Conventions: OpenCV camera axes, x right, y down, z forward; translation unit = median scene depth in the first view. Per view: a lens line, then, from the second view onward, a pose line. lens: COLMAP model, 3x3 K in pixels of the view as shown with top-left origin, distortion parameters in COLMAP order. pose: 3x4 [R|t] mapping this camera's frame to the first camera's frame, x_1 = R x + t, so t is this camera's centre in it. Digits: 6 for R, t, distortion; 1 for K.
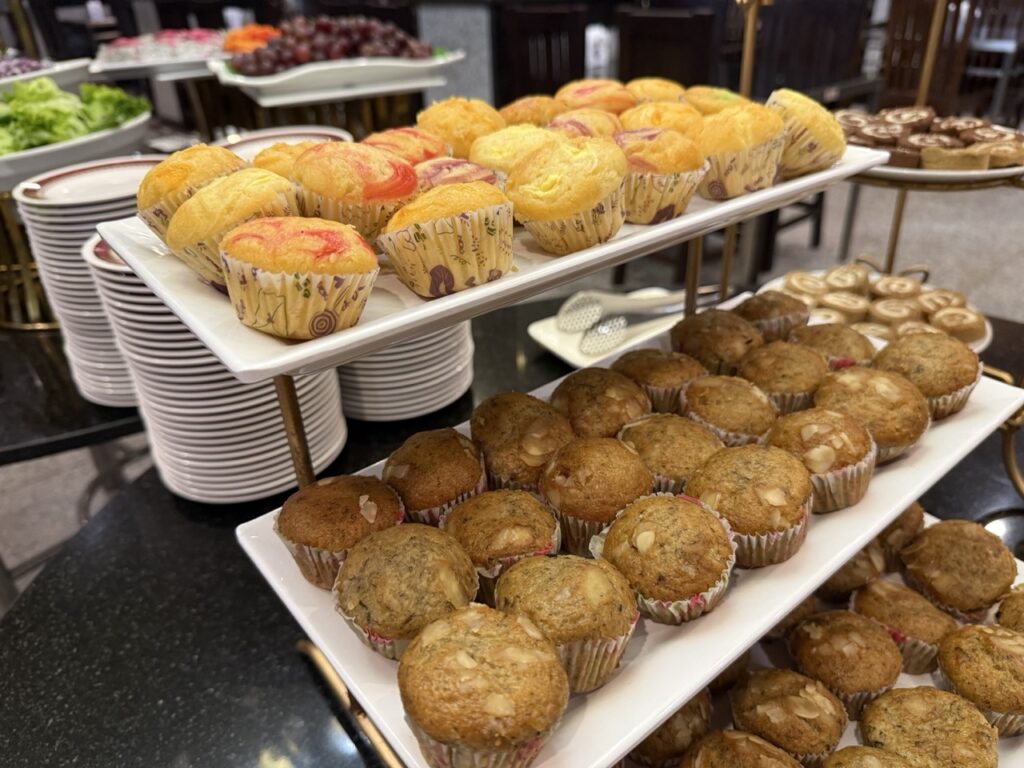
lens RADIAL K [[721.9, 0, 512.0], [0, 721.9, 384.0], [0, 0, 1]] dist [-0.002030, -0.001942]
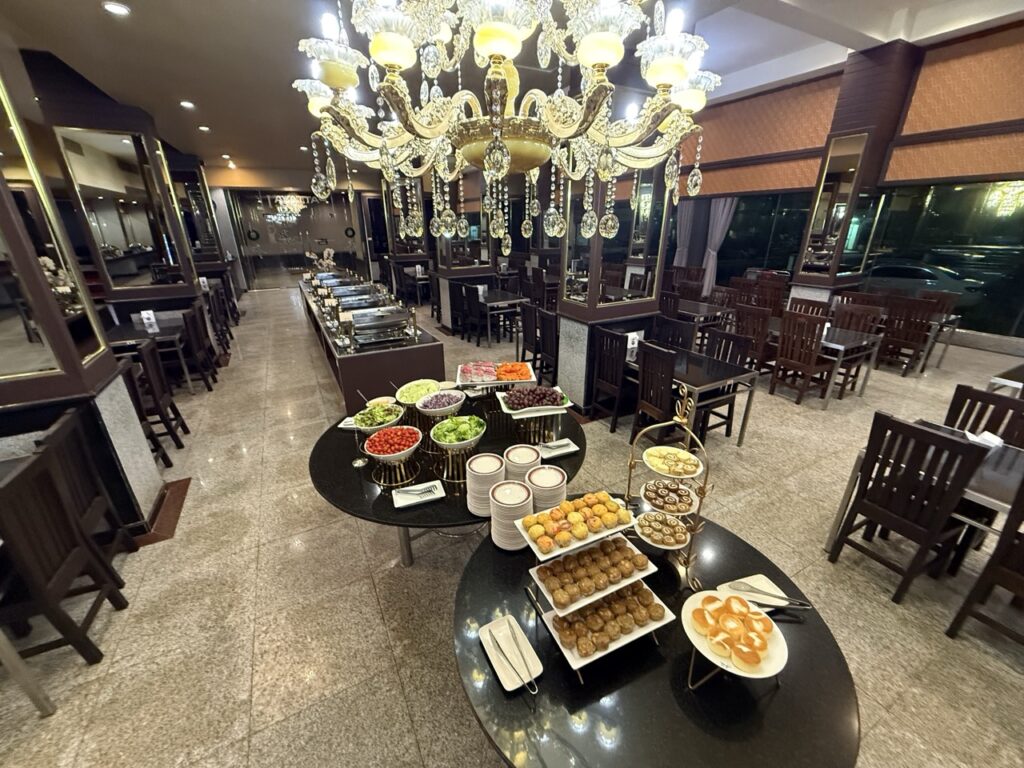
lens RADIAL K [[406.8, 0, 512.0], [0, 406.8, 384.0], [0, 0, 1]] dist [0.000588, 0.000005]
pose [[0.974778, 0.113675, -0.192057, 0.026216], [-0.136578, 0.984445, -0.110521, -1.169589], [0.176506, 0.133964, 0.975141, -3.284362]]
